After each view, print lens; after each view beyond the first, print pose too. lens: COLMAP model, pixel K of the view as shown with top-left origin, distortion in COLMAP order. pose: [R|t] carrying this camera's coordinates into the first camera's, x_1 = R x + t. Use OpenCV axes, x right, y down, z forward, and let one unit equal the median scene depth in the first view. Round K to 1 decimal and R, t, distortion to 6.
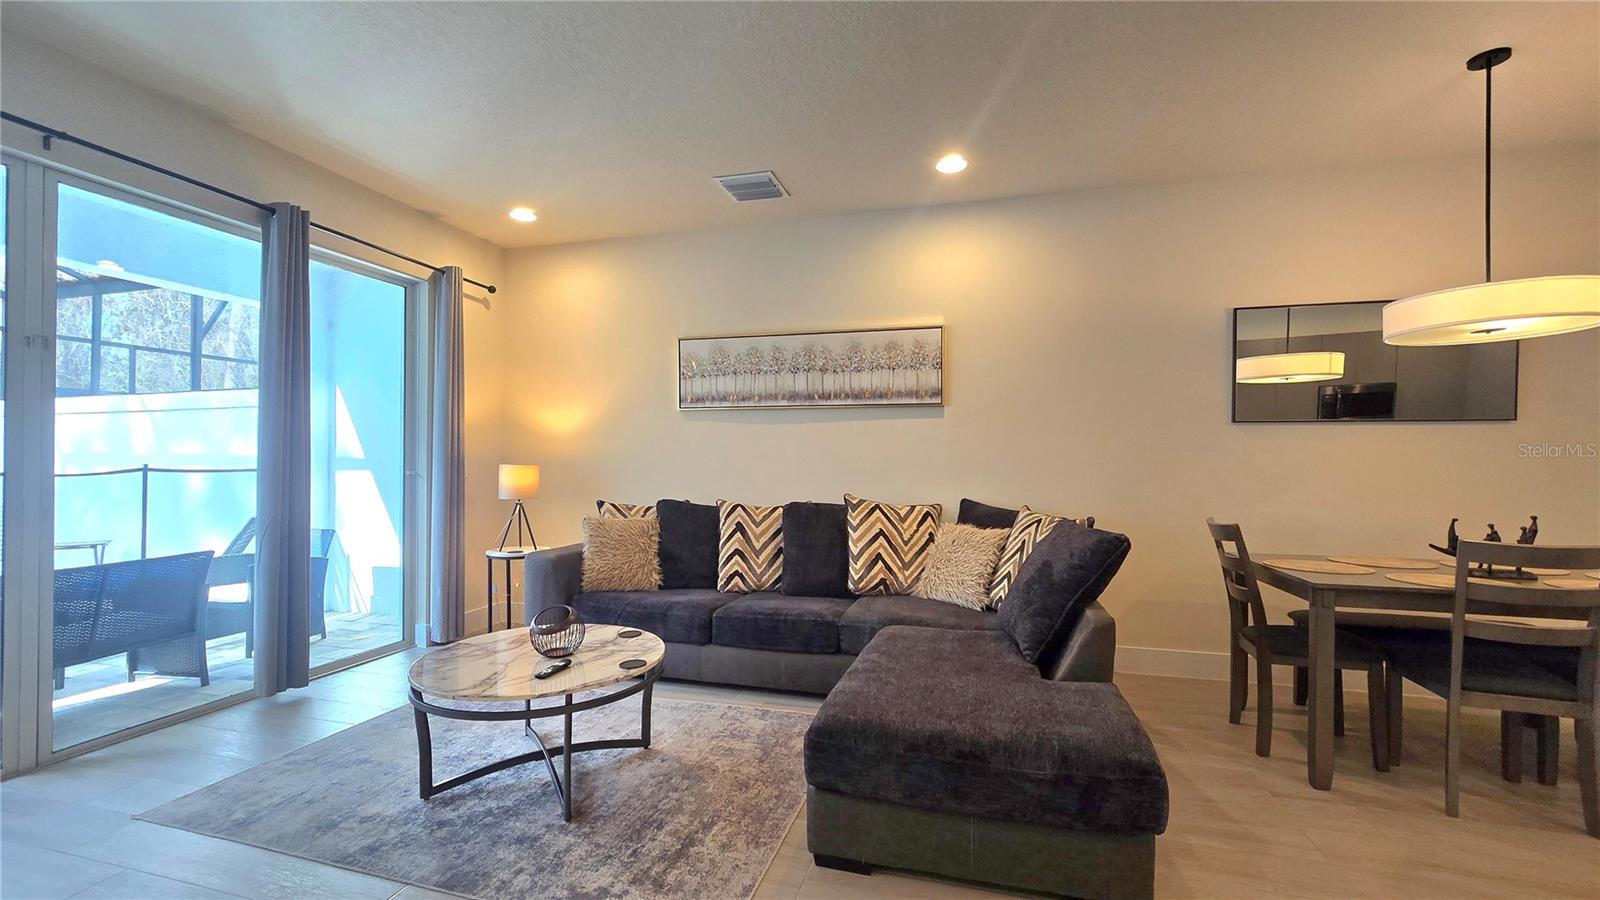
lens RADIAL K [[657.3, 0, 828.4], [0, 657.3, 479.4], [0, 0, 1]] dist [-0.015086, 0.005272]
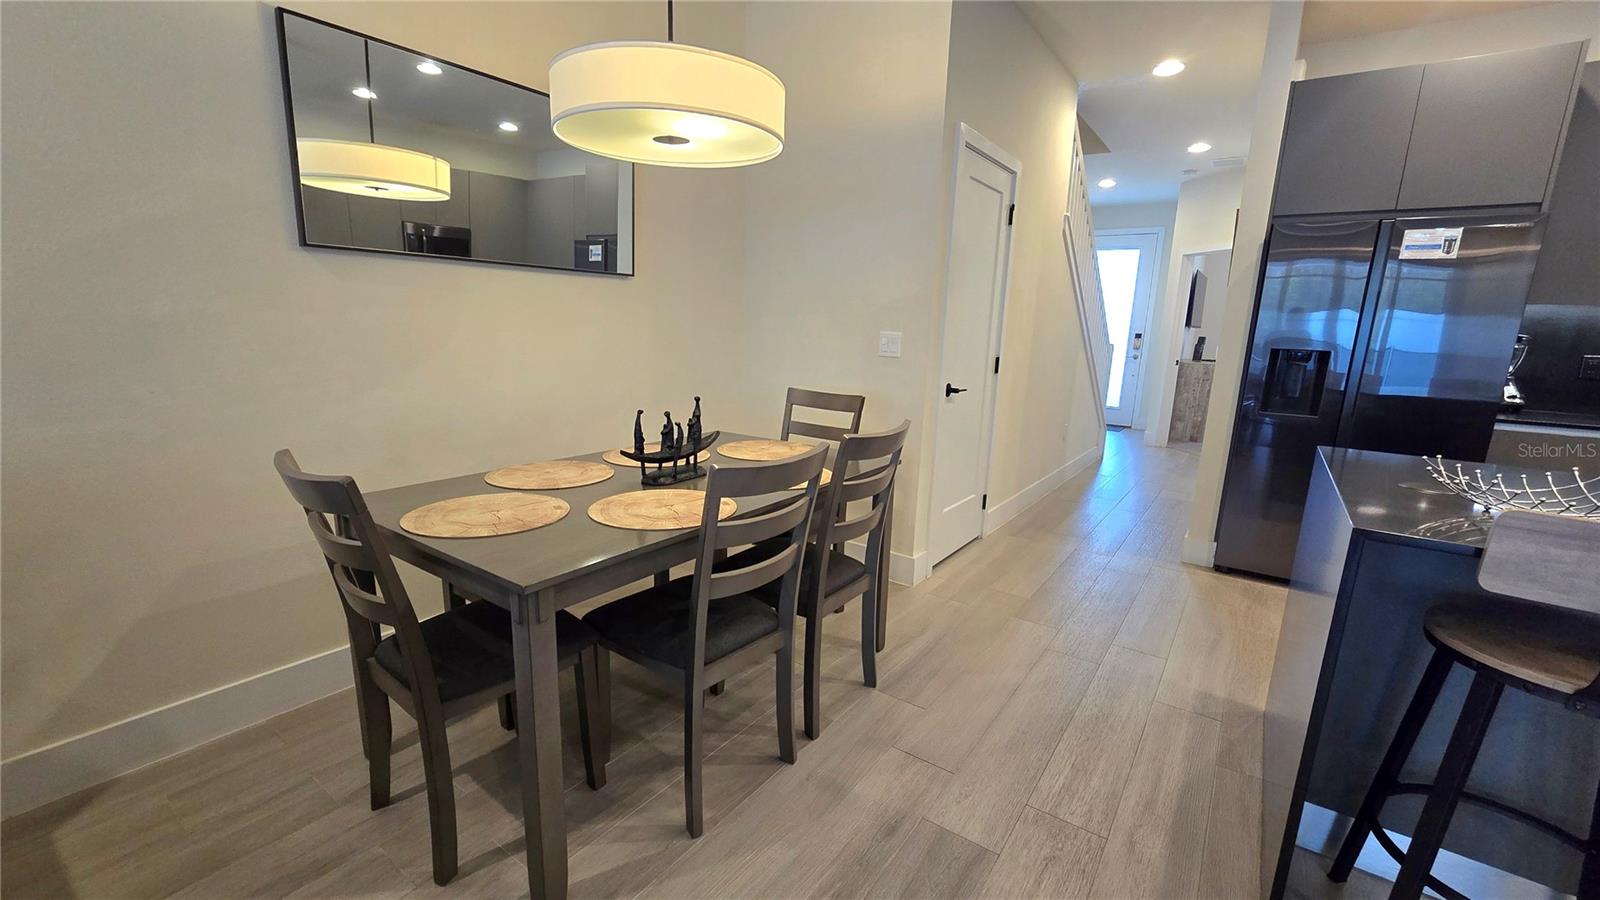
lens RADIAL K [[657.3, 0, 787.6], [0, 657.3, 456.4], [0, 0, 1]] dist [-0.015086, 0.005272]
pose [[0.383377, -0.181278, 0.905627, 0.338167], [-0.022267, 0.978450, 0.205281, -0.045457], [-0.923323, -0.098866, 0.371079, 0.557724]]
